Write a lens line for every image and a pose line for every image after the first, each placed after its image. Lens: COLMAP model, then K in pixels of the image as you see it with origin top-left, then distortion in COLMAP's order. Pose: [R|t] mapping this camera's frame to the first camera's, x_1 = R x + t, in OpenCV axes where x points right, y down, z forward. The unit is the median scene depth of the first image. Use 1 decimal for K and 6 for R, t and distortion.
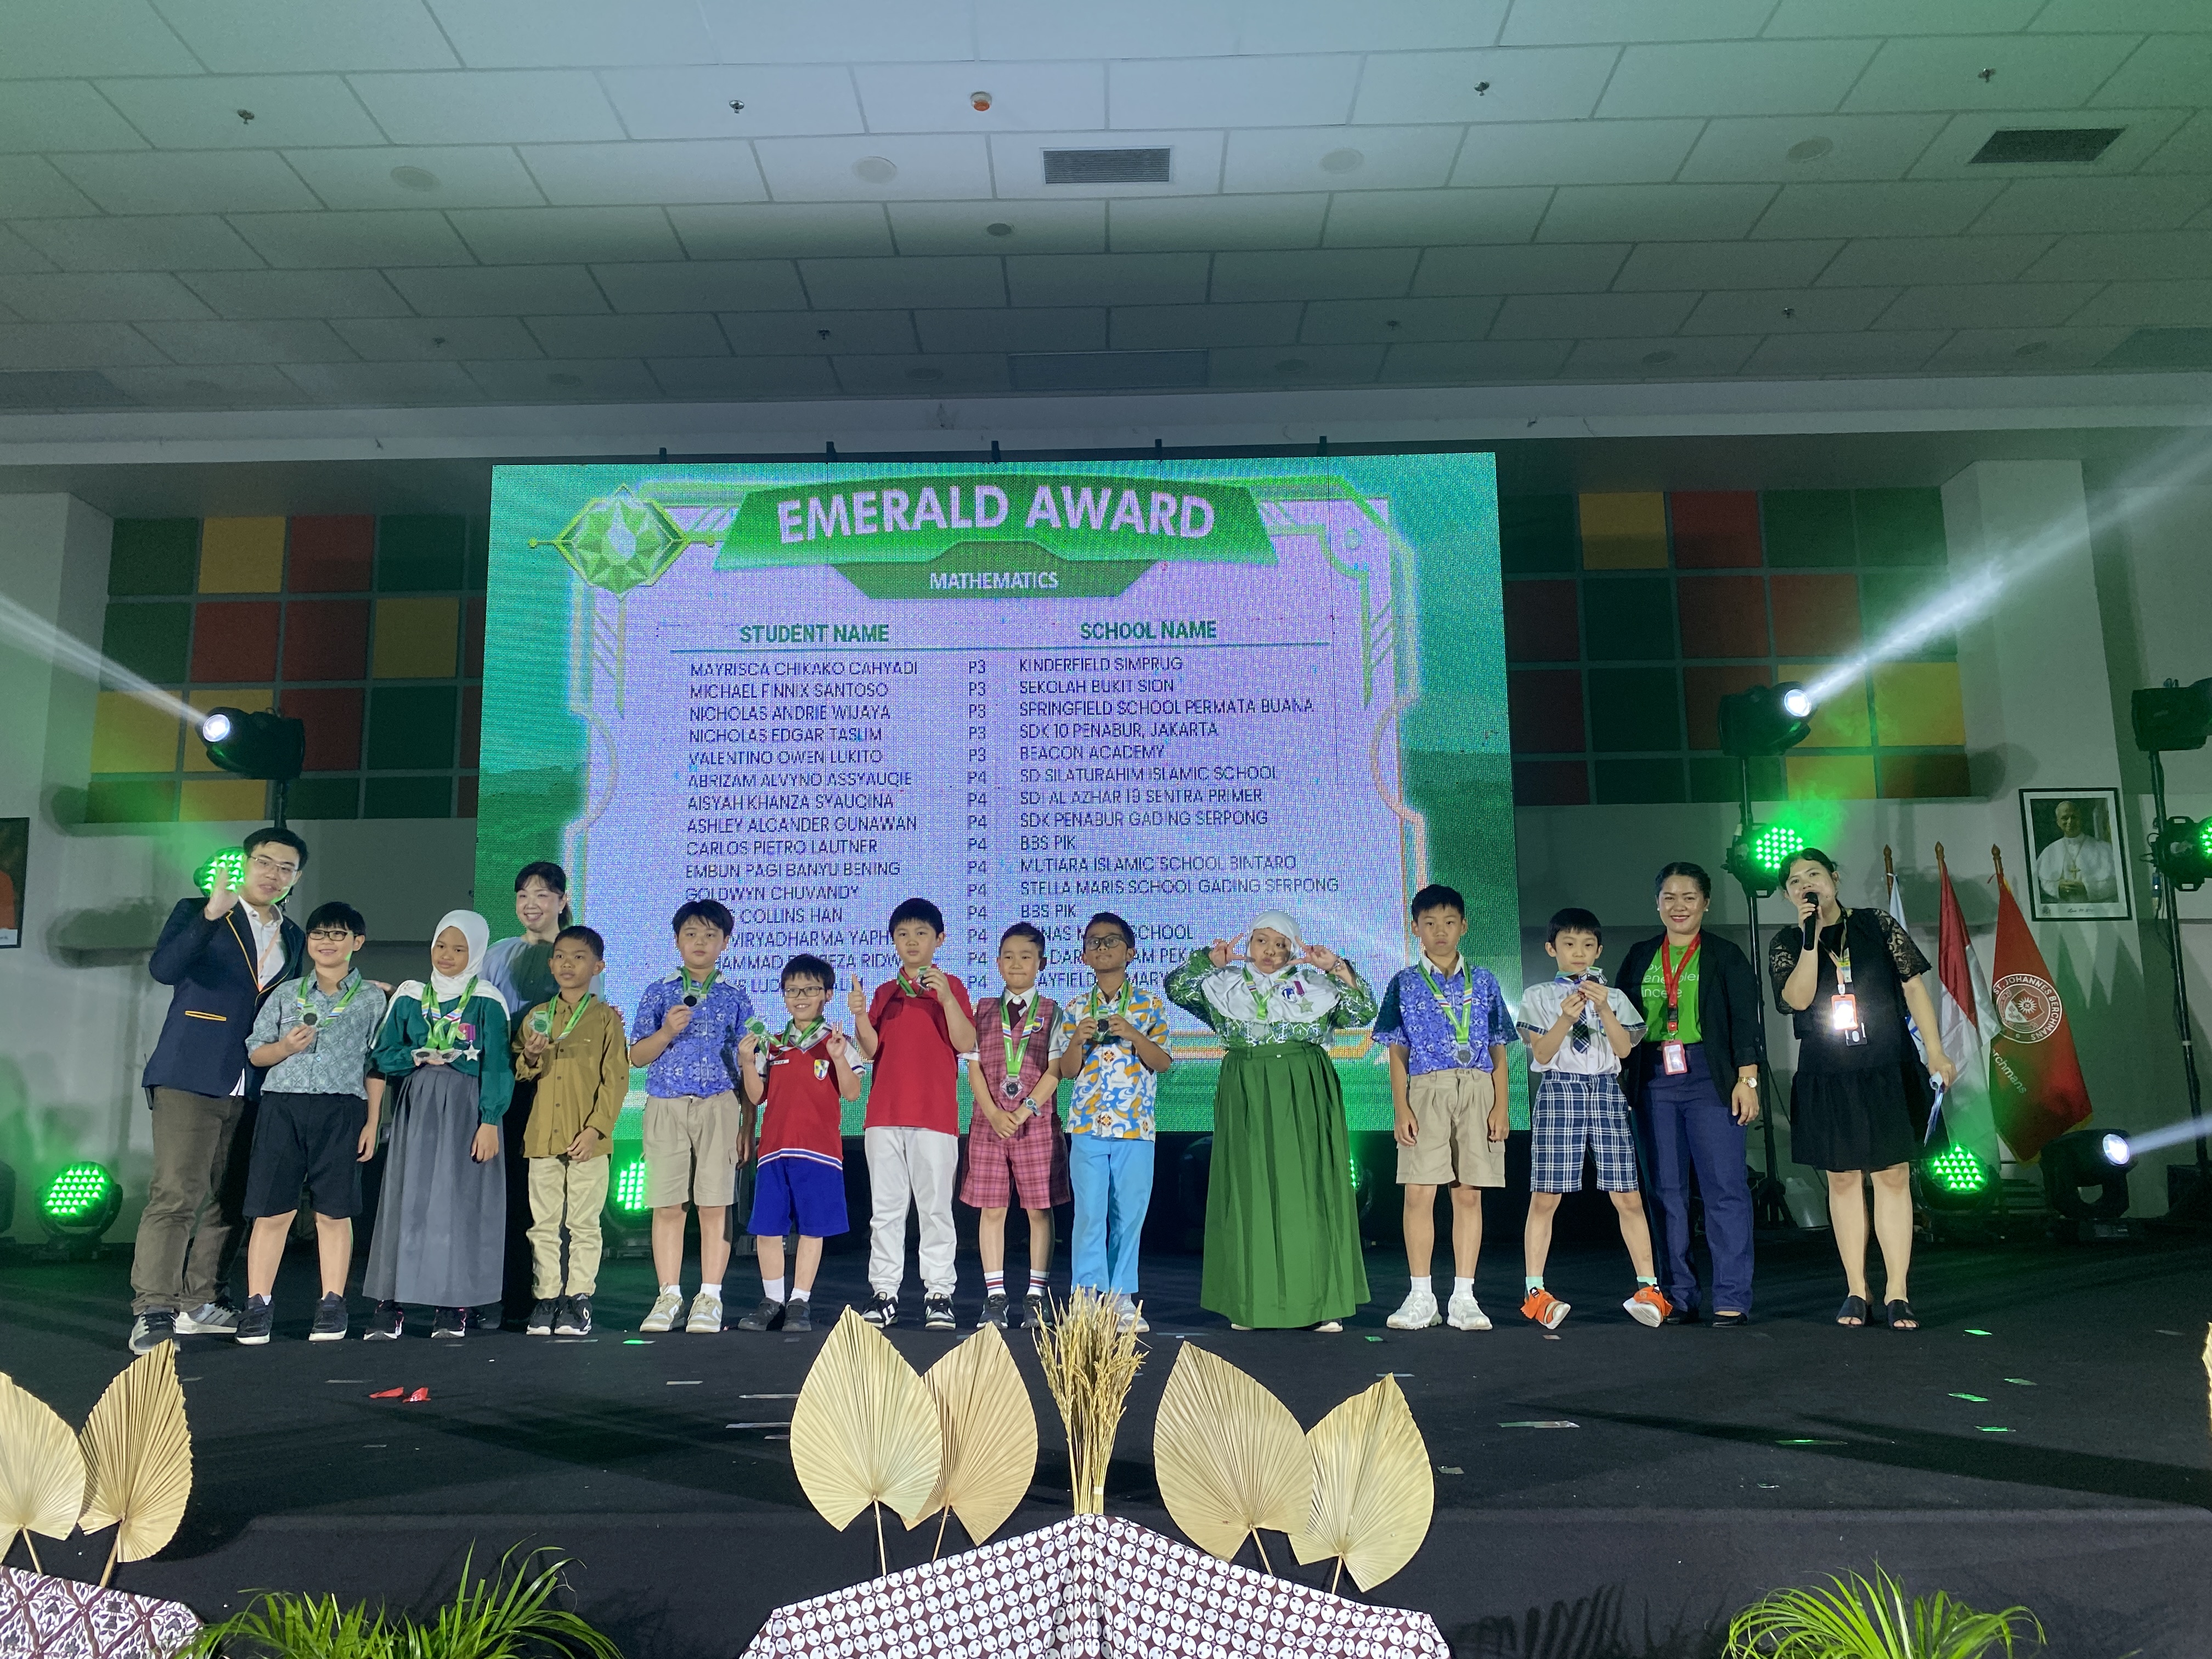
lens RADIAL K [[1670.4, 0, 1075.5], [0, 1670.4, 832.4], [0, 0, 1]] dist [0.000957, 0.007748]
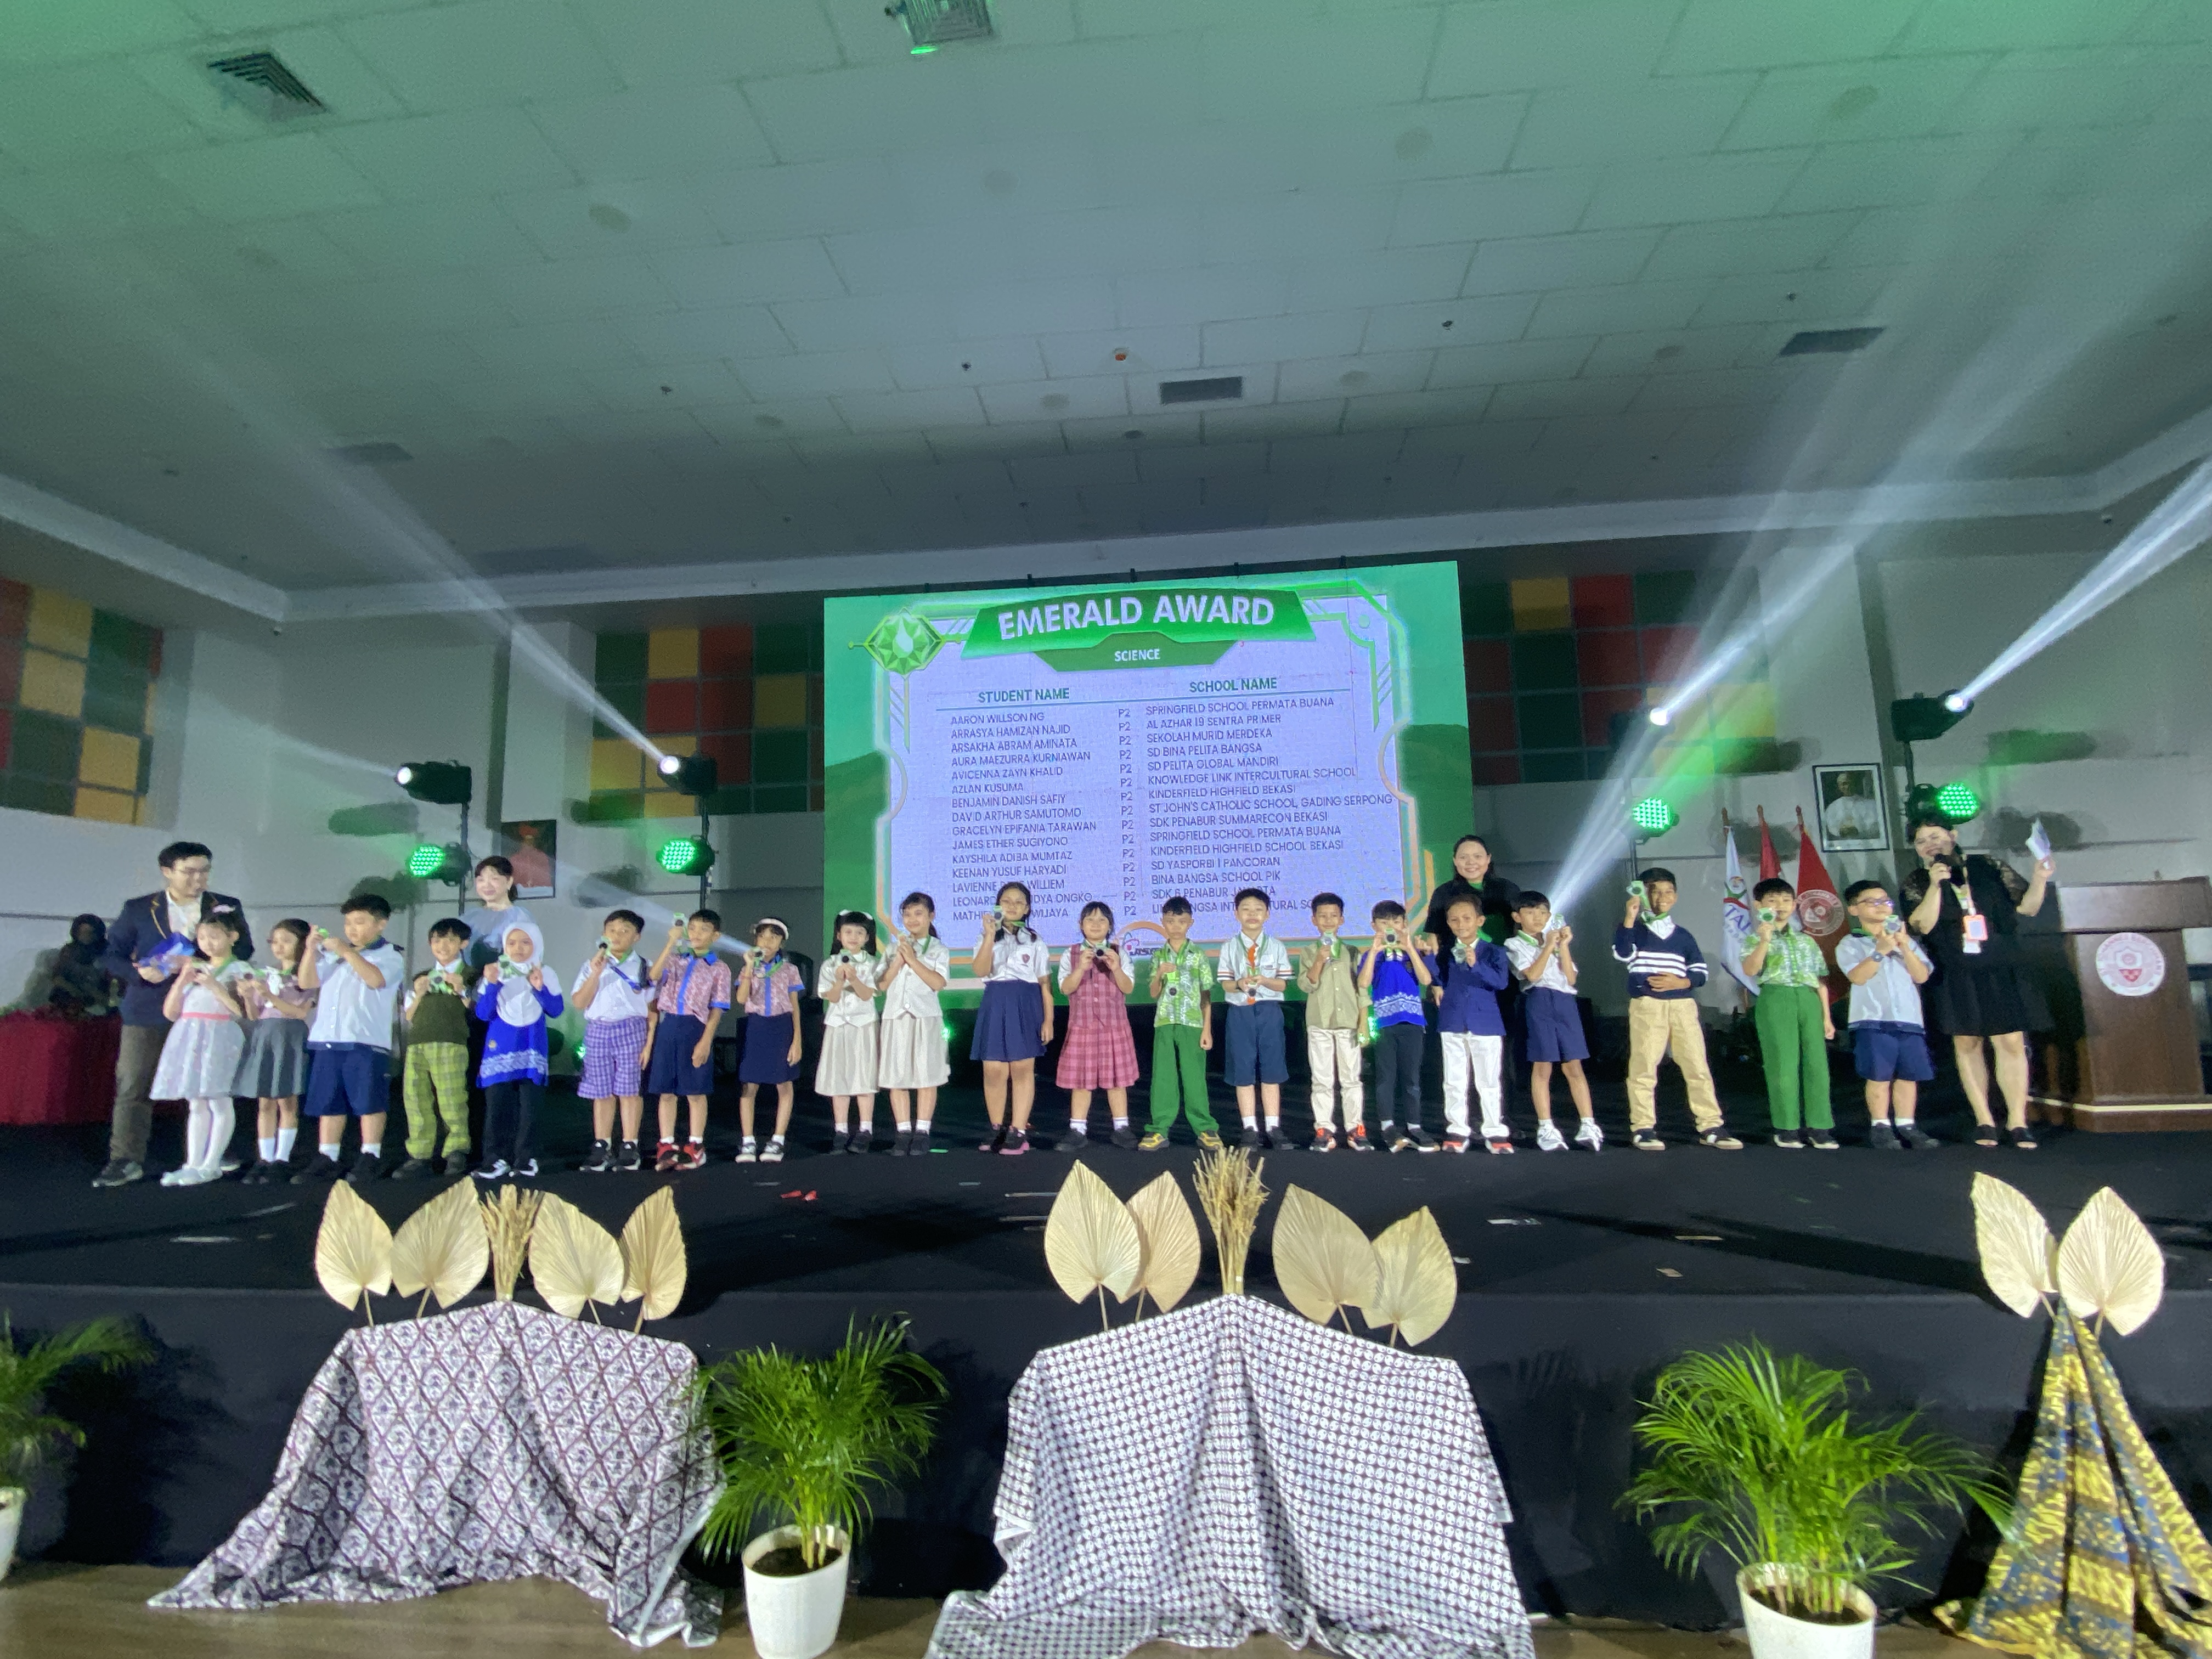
lens RADIAL K [[1039.6, 0, 1106.0], [0, 1039.6, 829.5], [0, 0, 1]] dist [0.031864, -0.034094]
pose [[0.997045, -0.025314, -0.072529, -0.028847], [0.027784, 0.999061, 0.033256, -0.068239], [0.071619, -0.035173, 0.996812, 0.016717]]
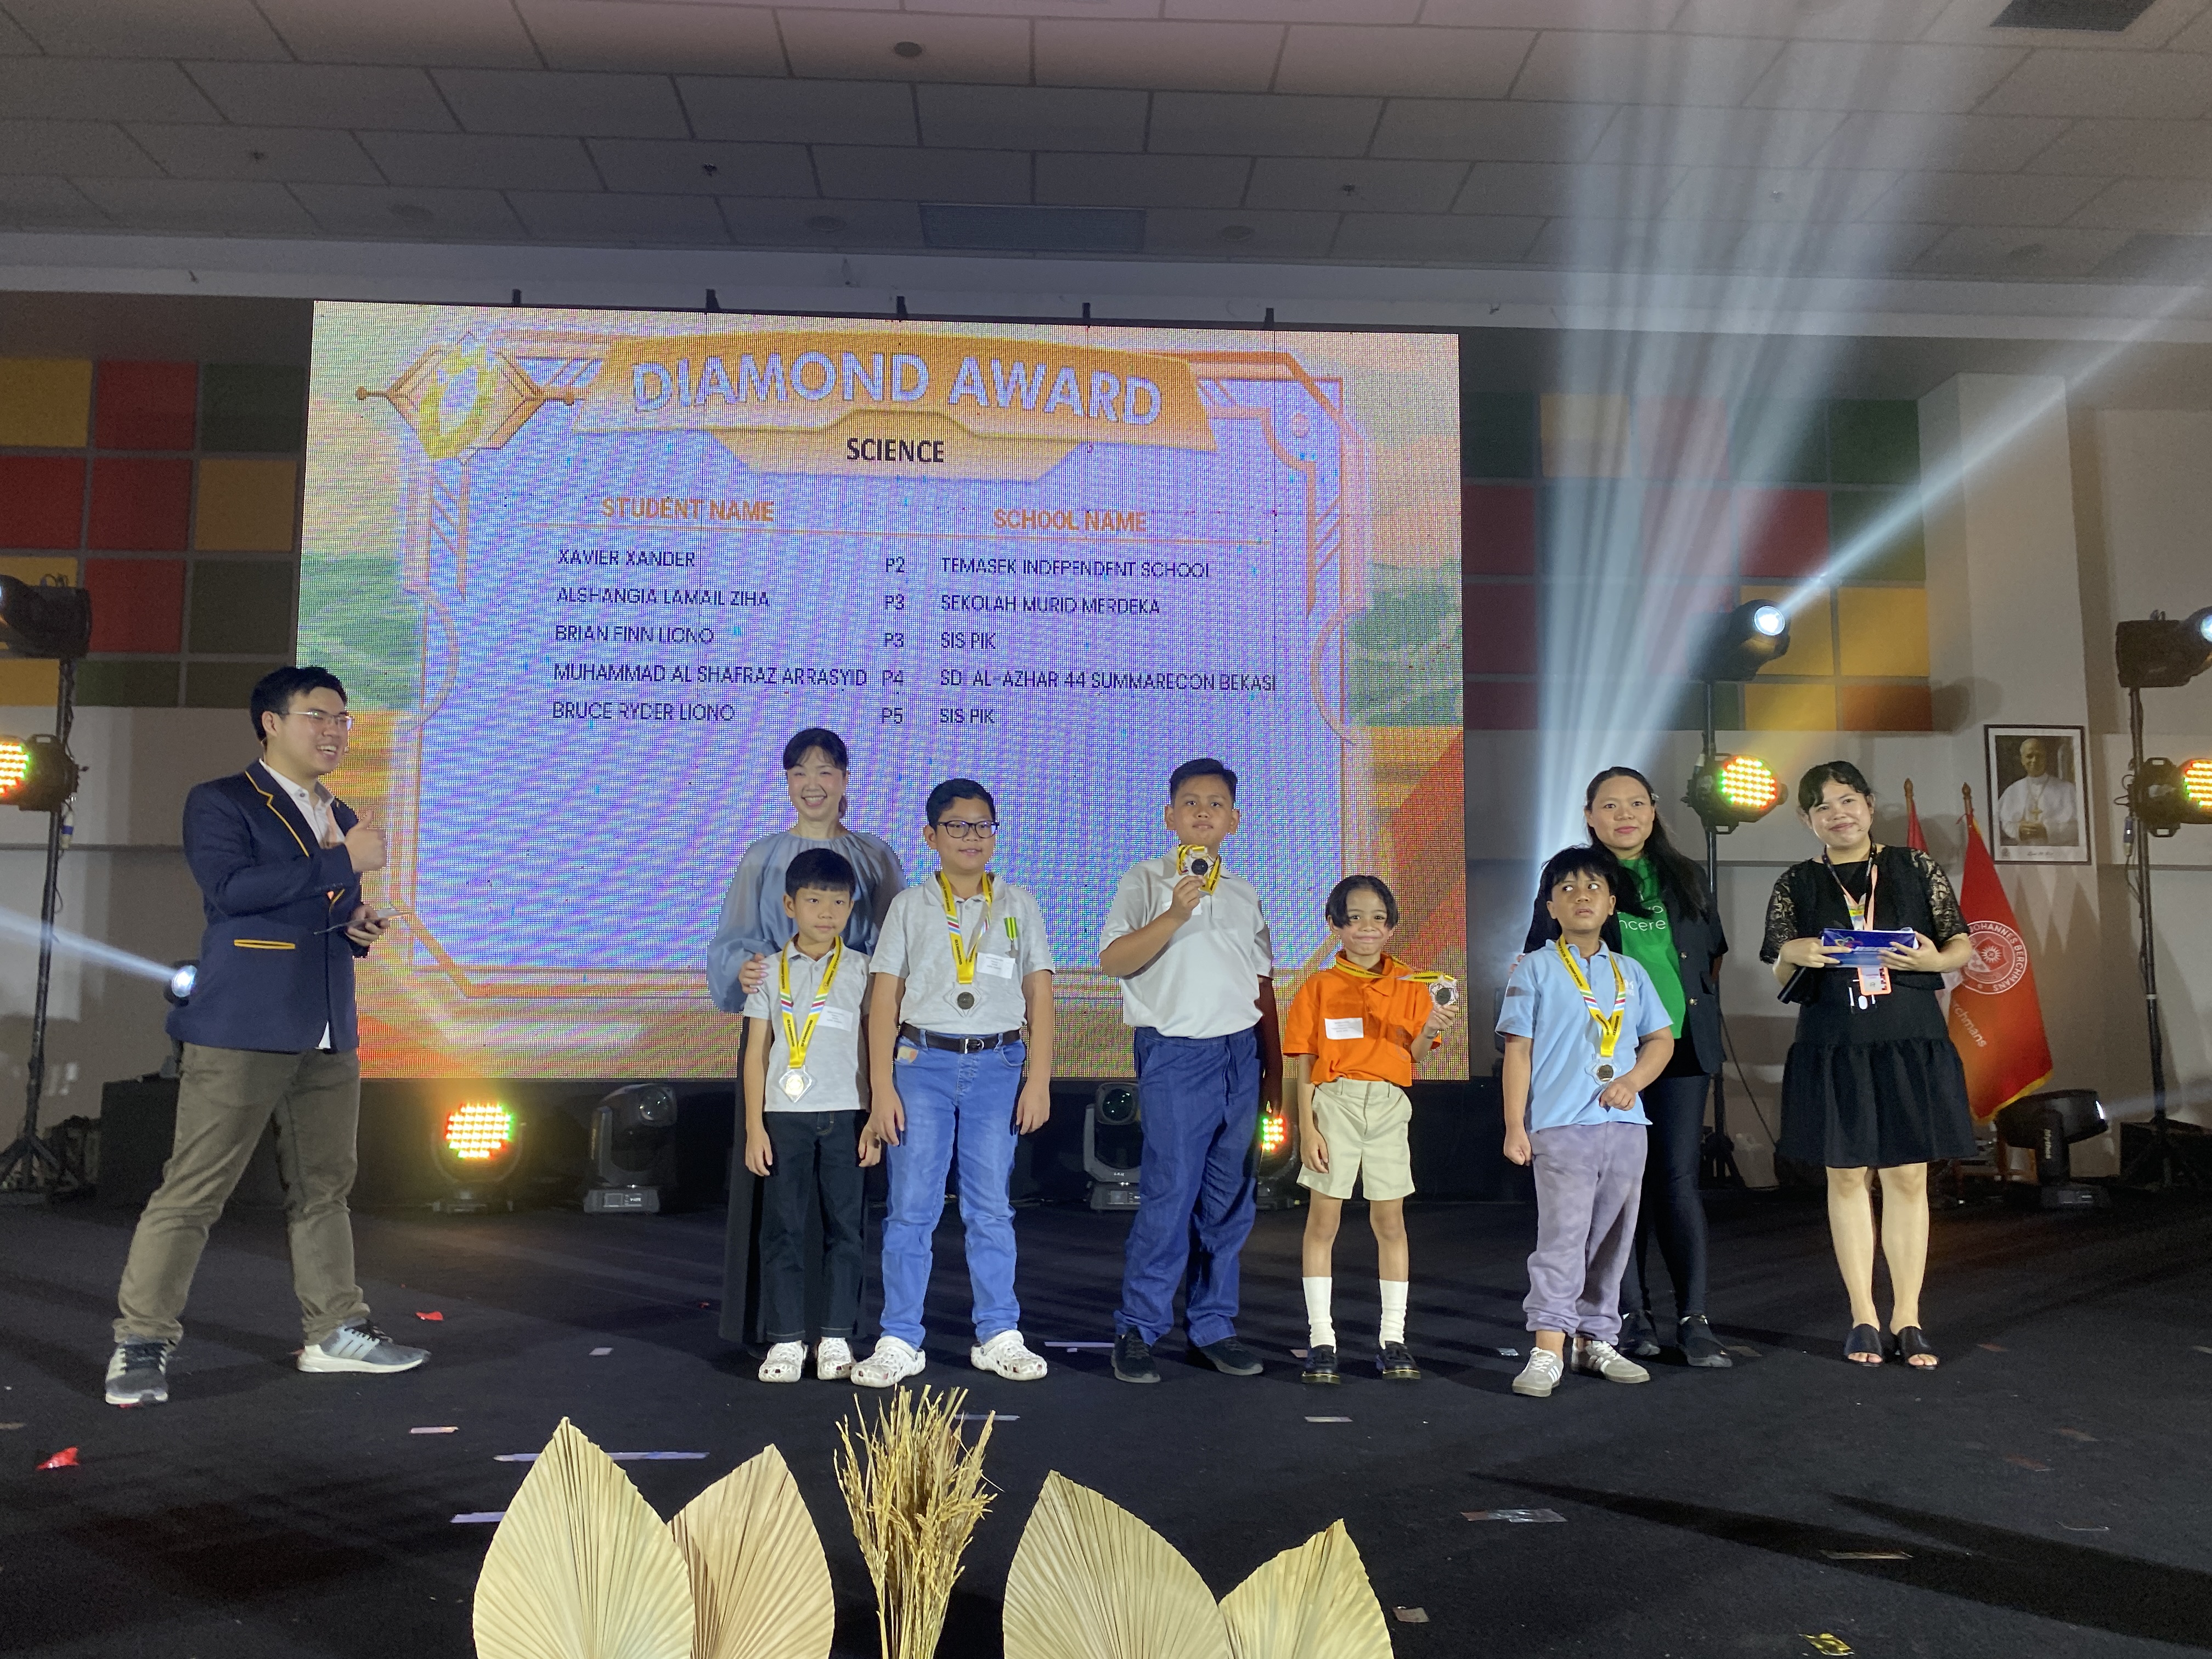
lens RADIAL K [[1673.4, 0, 1110.8], [0, 1673.4, 841.8], [0, 0, 1]] dist [0.001157, 0.007836]
pose [[0.997645, 0.022407, 0.064828, 0.039073], [-0.026046, 0.998100, 0.055836, 0.001159], [-0.063453, -0.057393, 0.996333, 0.314566]]
